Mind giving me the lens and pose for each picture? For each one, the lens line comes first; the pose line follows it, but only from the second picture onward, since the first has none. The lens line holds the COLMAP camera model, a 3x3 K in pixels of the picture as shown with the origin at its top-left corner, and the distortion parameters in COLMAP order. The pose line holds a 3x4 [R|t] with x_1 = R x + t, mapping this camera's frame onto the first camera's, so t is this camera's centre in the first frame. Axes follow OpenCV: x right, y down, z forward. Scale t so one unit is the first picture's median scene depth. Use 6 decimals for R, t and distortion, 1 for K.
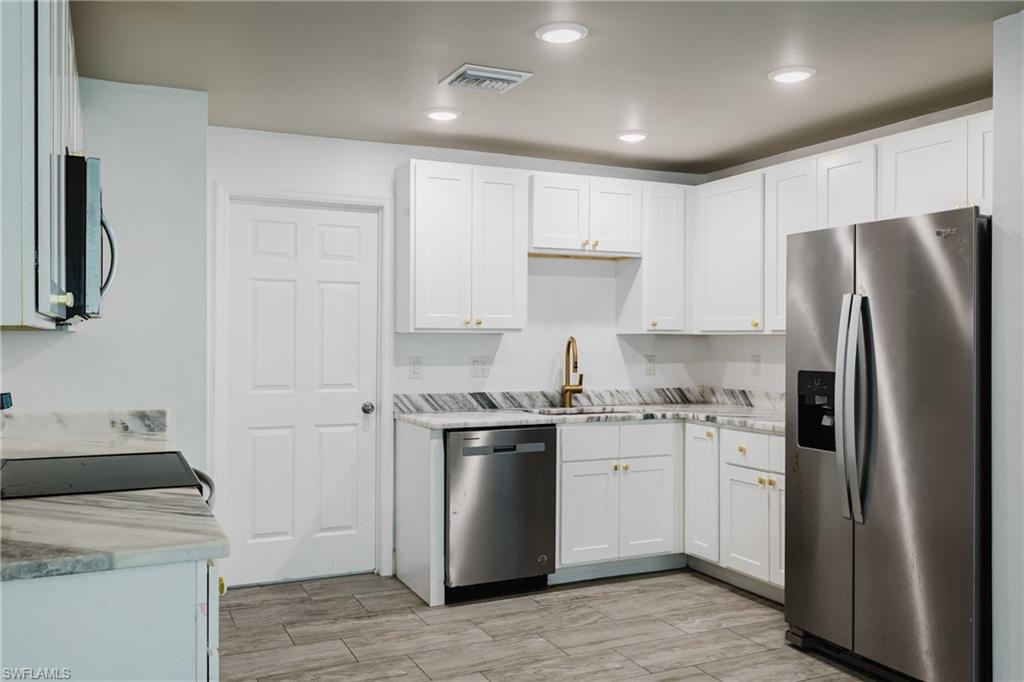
lens RADIAL K [[859.0, 0, 513.1], [0, 859.0, 329.0], [0, 0, 1]] dist [0.044437, -0.010582]
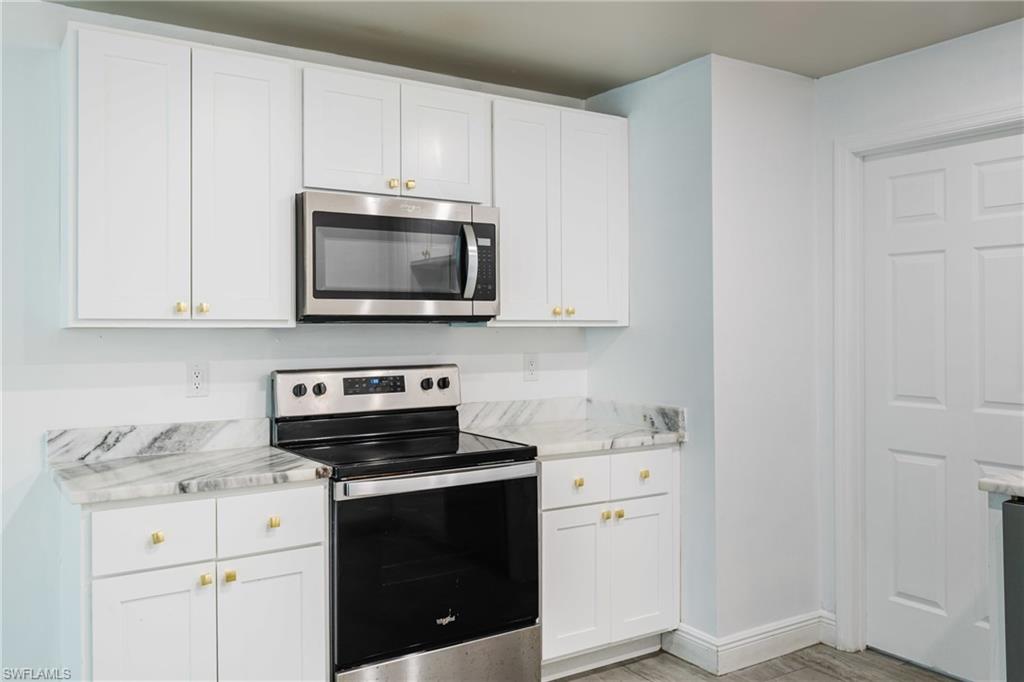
lens RADIAL K [[859.0, 0, 513.1], [0, 859.0, 329.0], [0, 0, 1]] dist [0.044437, -0.010582]
pose [[0.152835, -0.004102, -0.988243, 0.410083], [0.014207, 0.999897, -0.001954, 0.004496], [0.988150, -0.013741, 0.152877, 0.562811]]
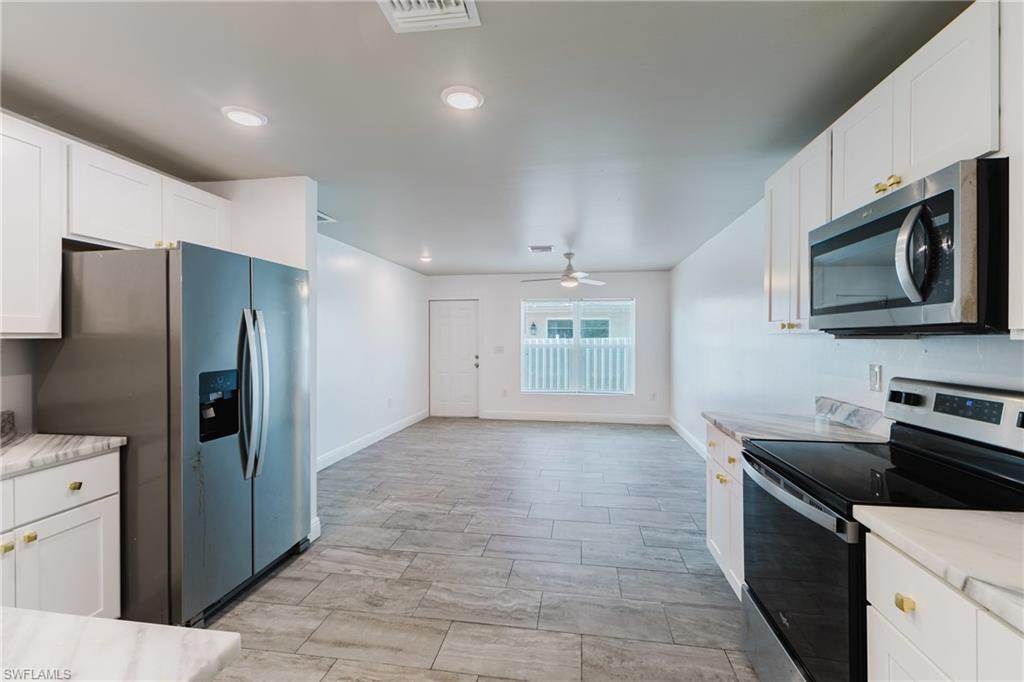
lens RADIAL K [[439.3, 0, 514.3], [0, 439.3, 337.8], [0, 0, 1]] dist [0.011917, -0.000384]
pose [[-0.830630, -0.002599, 0.556819, -0.245346], [-0.007764, 0.999946, -0.006915, 0.003430], [-0.556771, -0.010067, -0.830605, 1.012584]]
